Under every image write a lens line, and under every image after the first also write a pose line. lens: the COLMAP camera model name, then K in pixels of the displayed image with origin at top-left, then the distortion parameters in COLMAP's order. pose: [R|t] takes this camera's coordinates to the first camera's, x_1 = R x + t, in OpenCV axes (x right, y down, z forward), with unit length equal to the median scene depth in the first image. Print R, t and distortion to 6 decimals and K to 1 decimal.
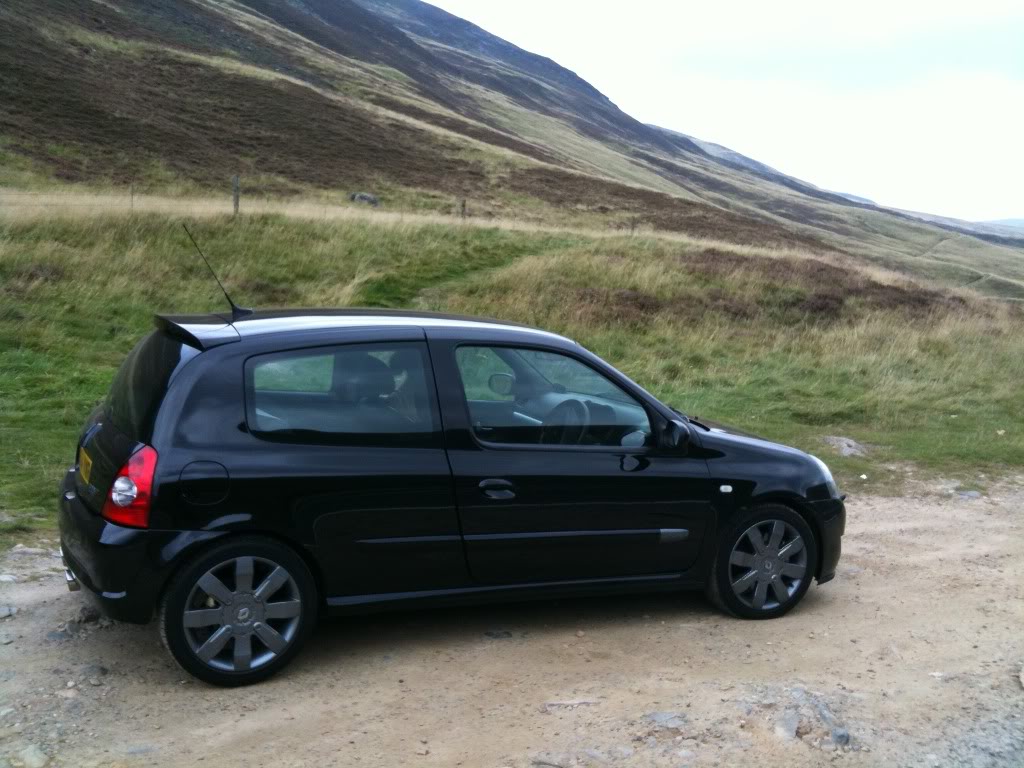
lens RADIAL K [[1094.3, 0, 481.1], [0, 1094.3, 385.4], [0, 0, 1]] dist [0.059119, -0.289636]
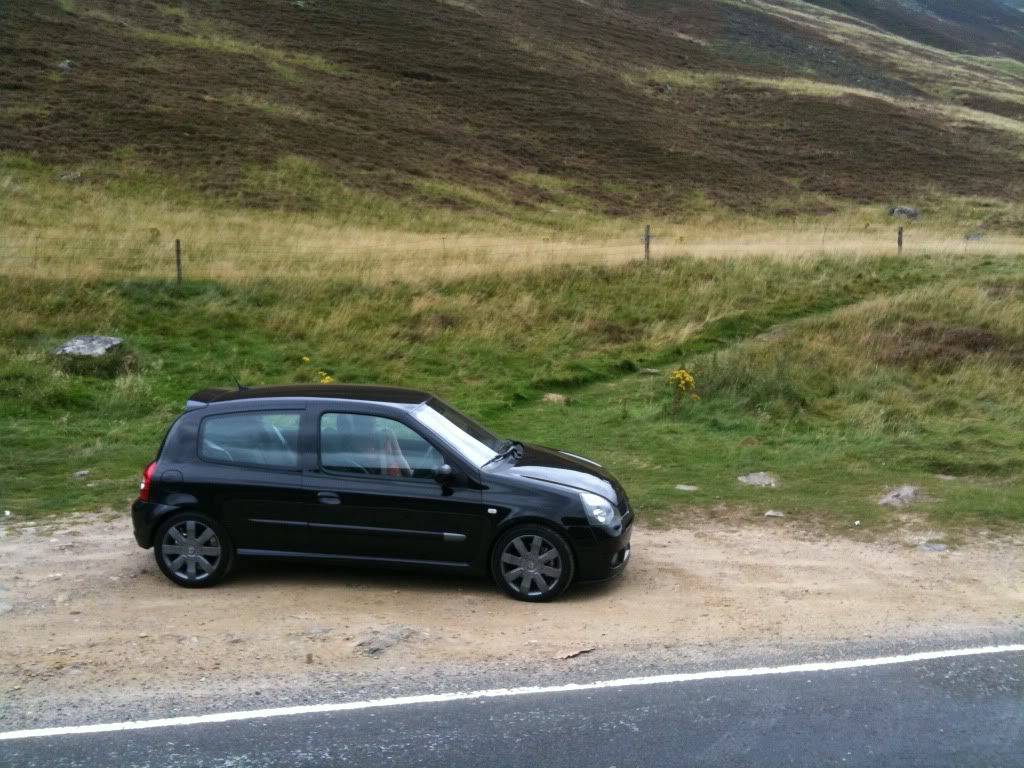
lens RADIAL K [[1094.3, 0, 481.1], [0, 1094.3, 385.4], [0, 0, 1]] dist [0.059119, -0.289636]
pose [[0.838345, 0.025658, -0.544536, 0.098321], [-0.026834, 0.999623, 0.005789, -0.008568], [0.544479, 0.009759, 0.838718, -0.028119]]
